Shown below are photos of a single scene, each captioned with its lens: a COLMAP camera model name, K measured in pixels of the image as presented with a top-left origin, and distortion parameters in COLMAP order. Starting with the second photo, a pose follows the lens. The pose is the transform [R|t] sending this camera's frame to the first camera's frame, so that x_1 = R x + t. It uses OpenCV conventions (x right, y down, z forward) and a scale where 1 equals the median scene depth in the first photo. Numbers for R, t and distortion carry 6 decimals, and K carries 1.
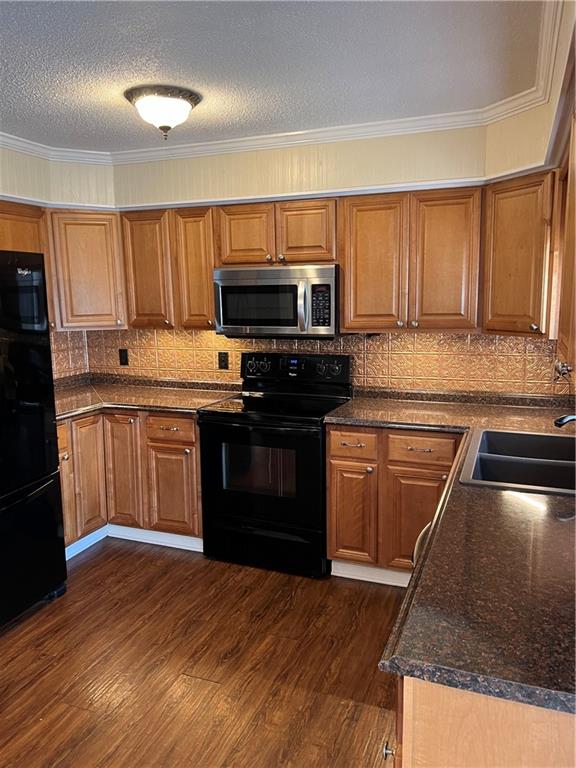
lens RADIAL K [[578.6, 0, 289.1], [0, 578.6, 383.8], [0, 0, 1]] dist [0.037851, -0.043338]
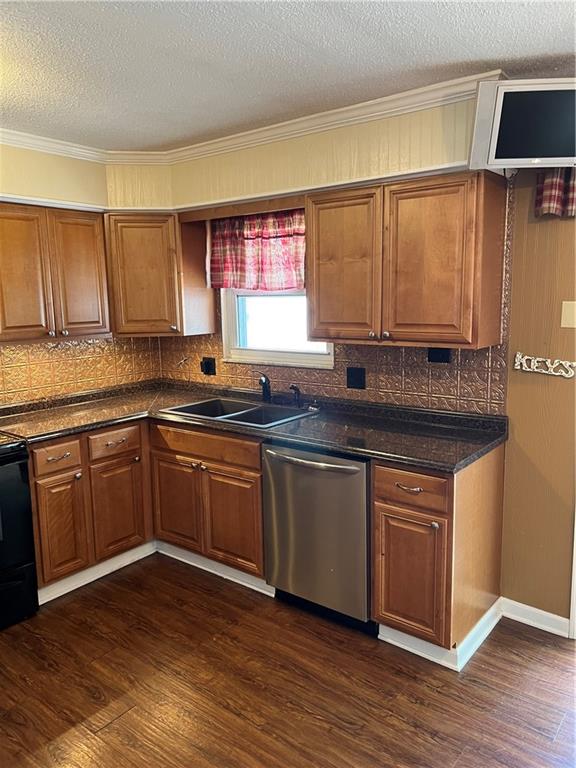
lens RADIAL K [[578.6, 0, 289.0], [0, 578.6, 381.8], [0, 0, 1]] dist [0.037851, -0.043338]
pose [[0.288724, -0.134471, 0.947922, -0.630966], [0.167288, 0.981942, 0.088343, -0.037931], [-0.942684, 0.133070, 0.306005, 0.281006]]
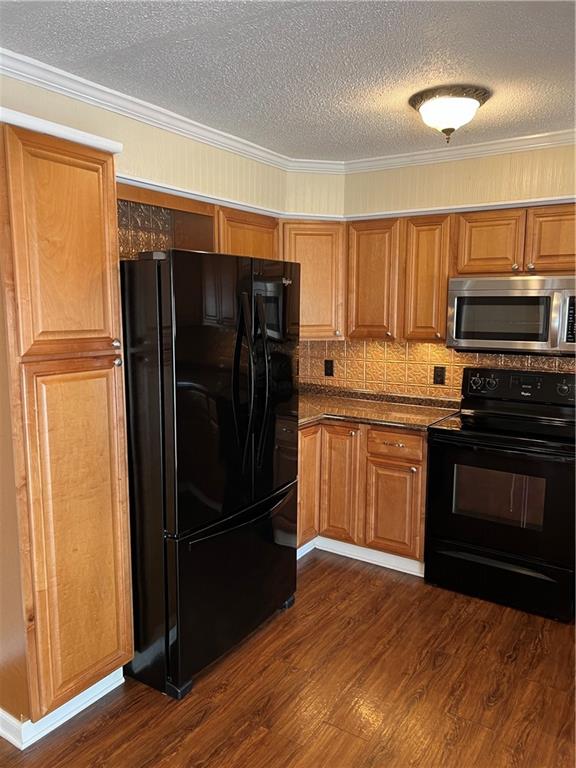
lens RADIAL K [[578.6, 0, 284.9], [0, 578.6, 385.8], [0, 0, 1]] dist [0.037851, -0.043338]
pose [[0.978350, 0.043562, -0.202321, -0.198897], [-0.047025, 0.998817, -0.012344, 0.000746], [0.201544, 0.021591, 0.979242, 0.018249]]
